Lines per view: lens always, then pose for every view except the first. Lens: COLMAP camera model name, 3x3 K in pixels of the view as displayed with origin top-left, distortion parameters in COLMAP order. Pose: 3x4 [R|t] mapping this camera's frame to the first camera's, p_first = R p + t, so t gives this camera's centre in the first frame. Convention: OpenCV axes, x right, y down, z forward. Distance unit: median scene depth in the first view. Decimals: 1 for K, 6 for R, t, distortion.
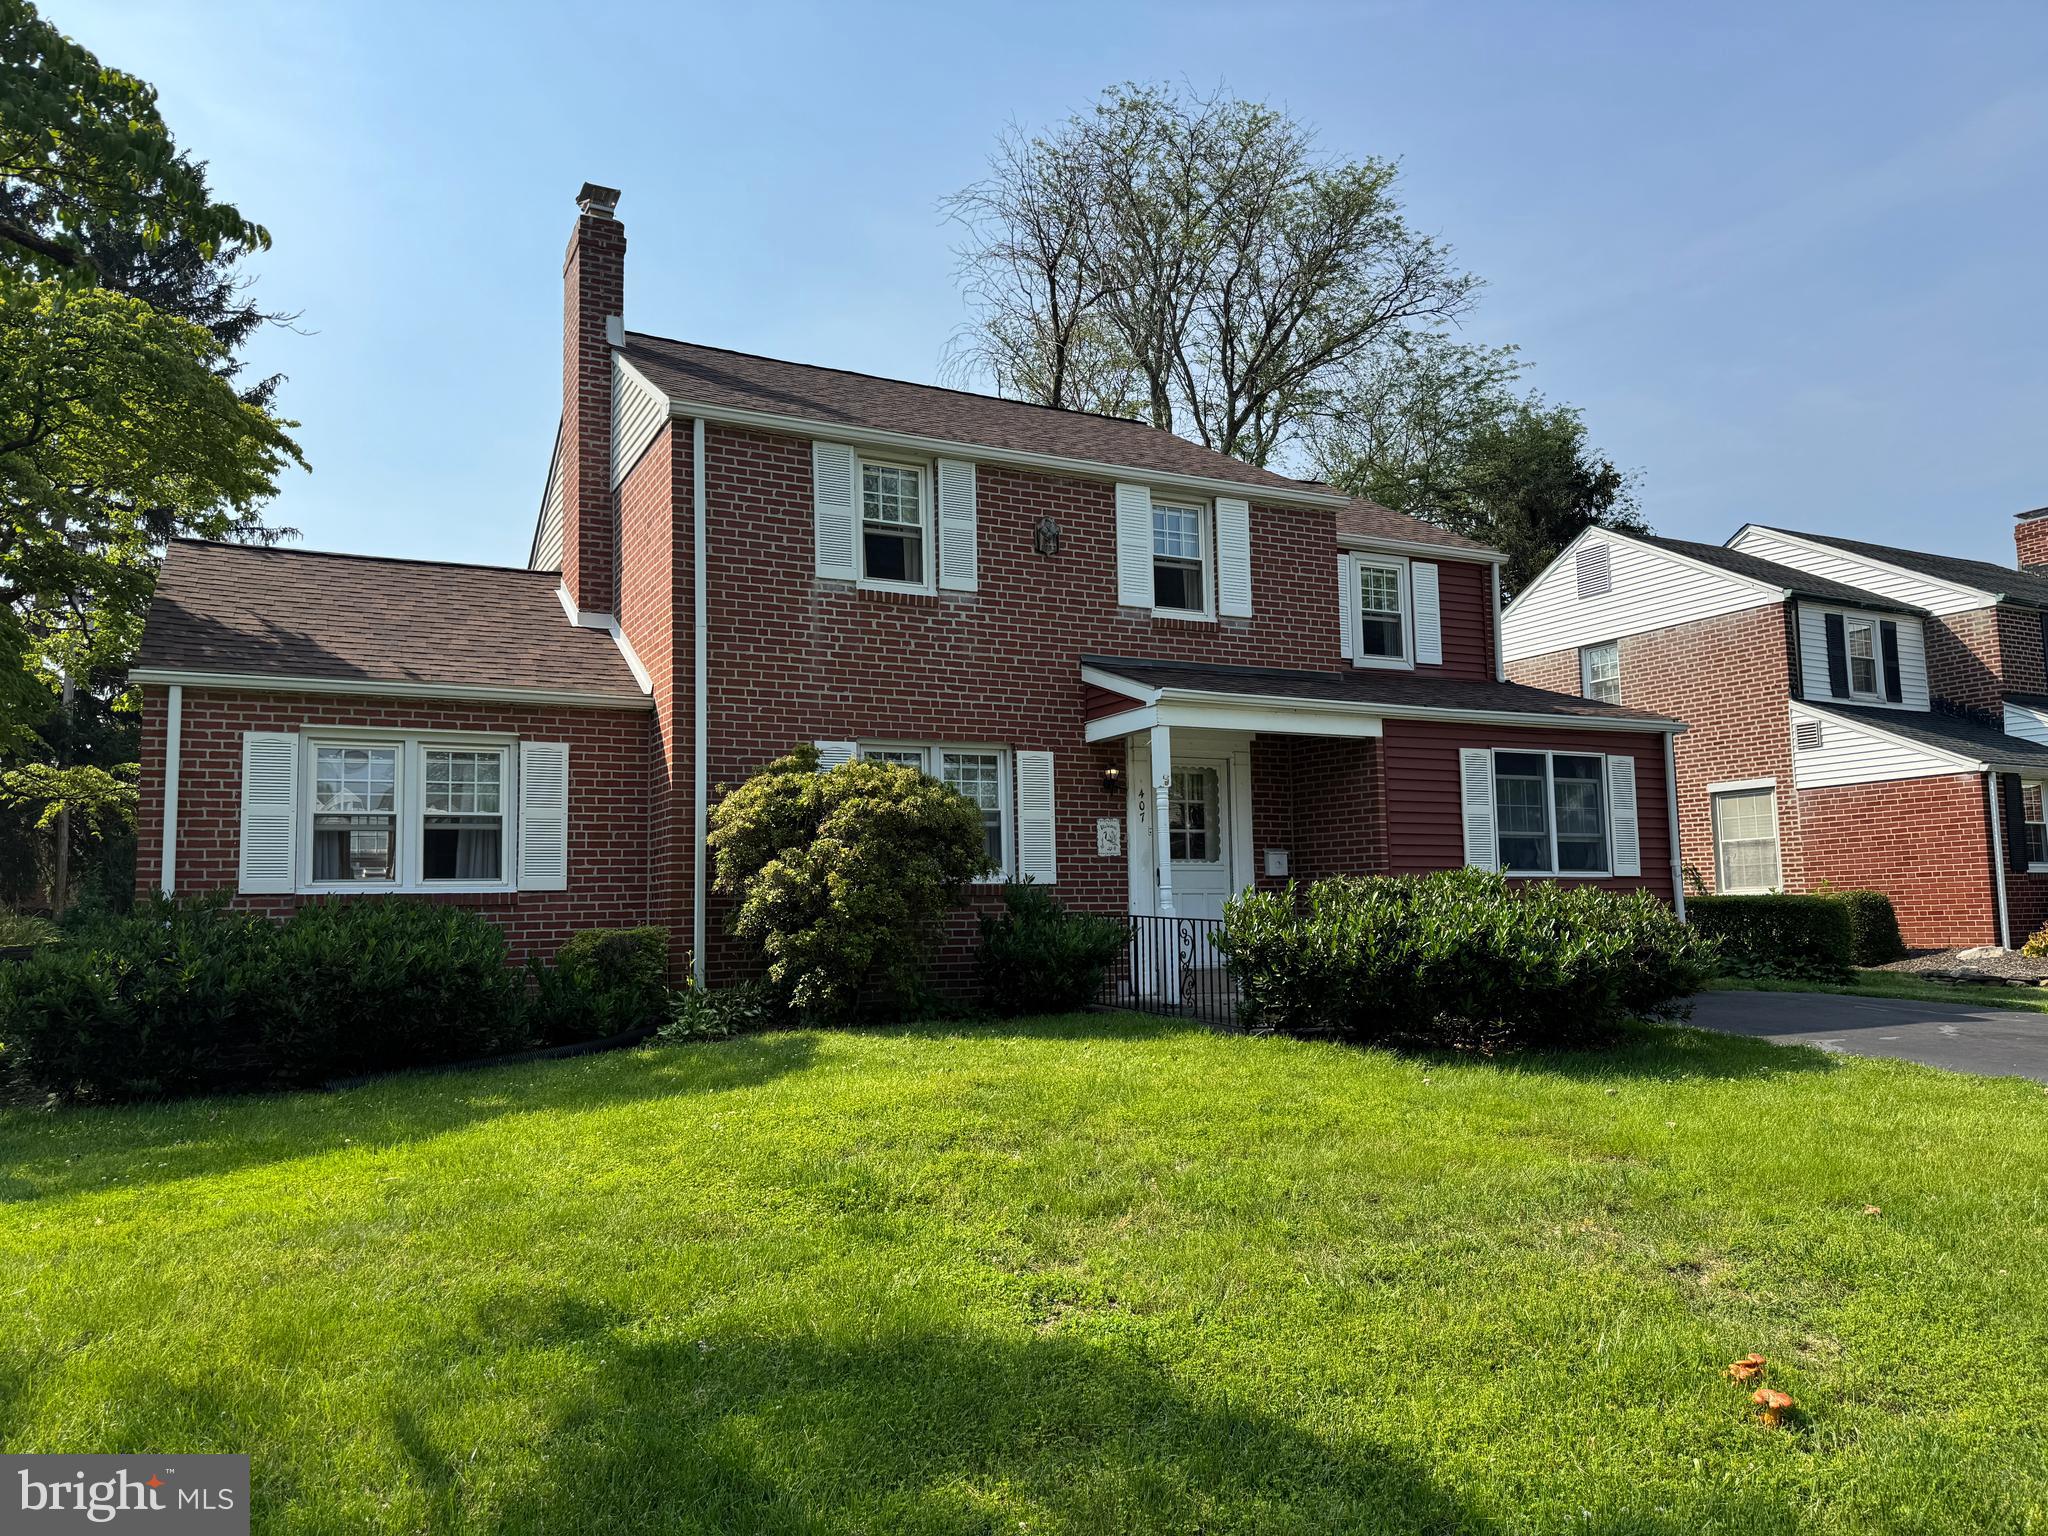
lens RADIAL K [[1425.6, 0, 1024.5], [0, 1425.6, 767.3], [0, 0, 1]] dist [0.075163, -0.093912]
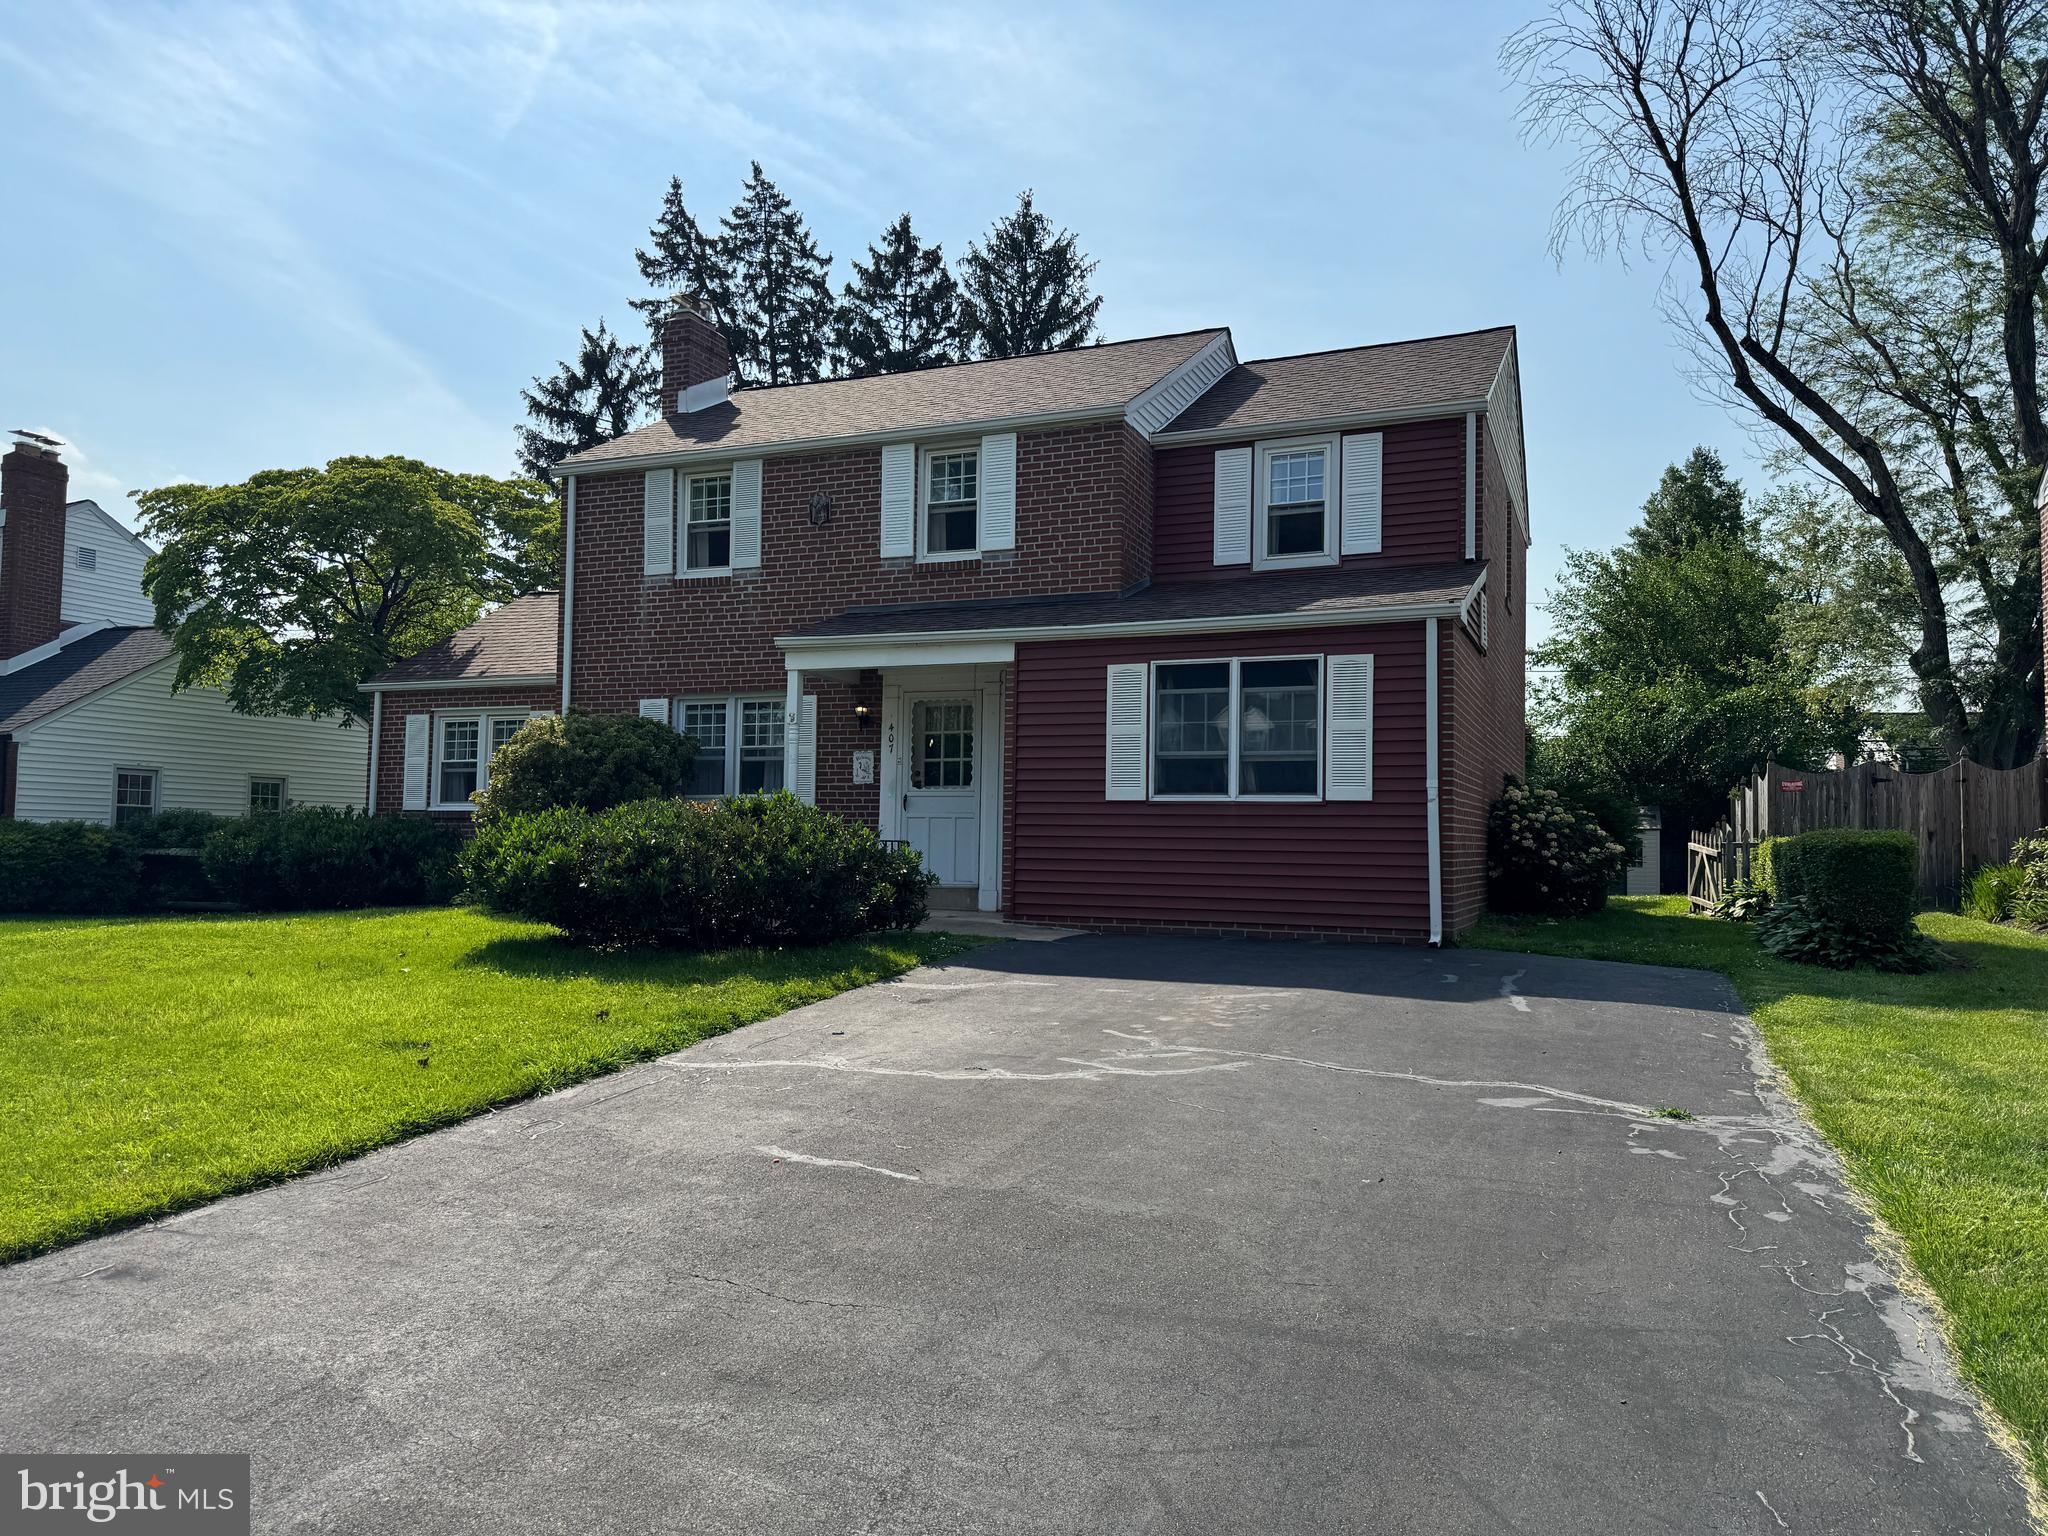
lens RADIAL K [[1425.6, 0, 1030.3], [0, 1425.6, 769.8], [0, 0, 1]] dist [0.075163, -0.093912]
pose [[0.653973, -0.015767, -0.756353, 1.006427], [0.054005, 0.998205, 0.025886, 0.029062], [0.754588, -0.057776, 0.653651, 0.360391]]
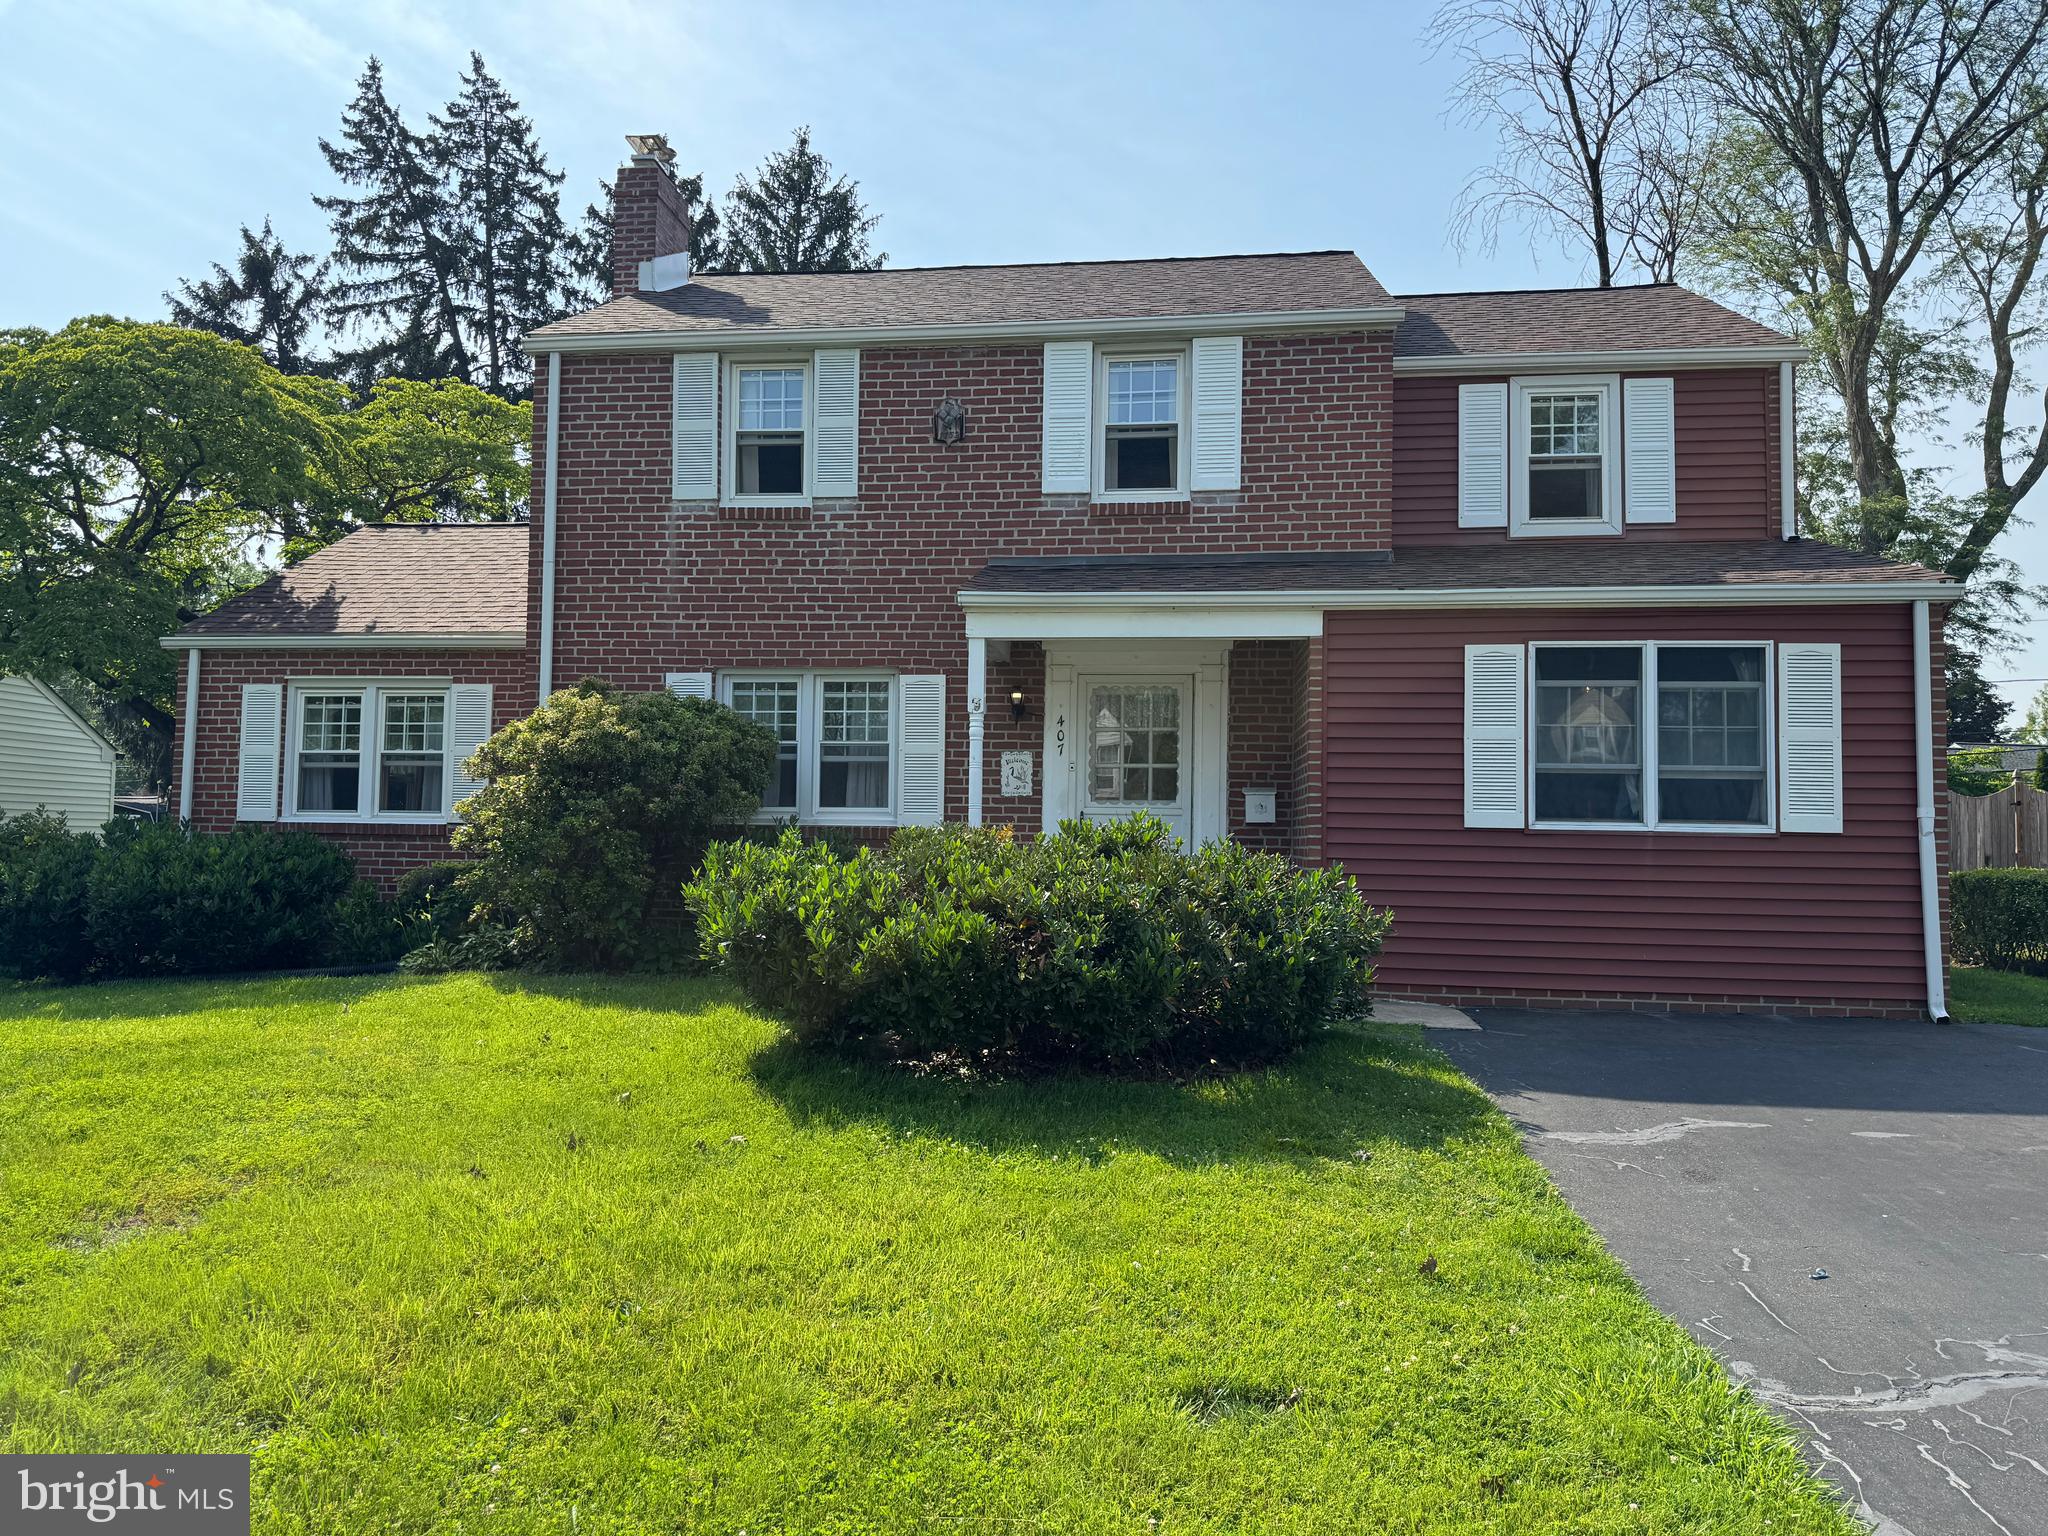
lens RADIAL K [[1425.6, 0, 1018.1], [0, 1425.6, 774.5], [0, 0, 1]] dist [0.075163, -0.093912]
pose [[0.825195, -0.000088, -0.564848, 0.535779], [0.028171, 0.998762, 0.041000, 0.015128], [0.564145, -0.049746, 0.824176, 0.309659]]
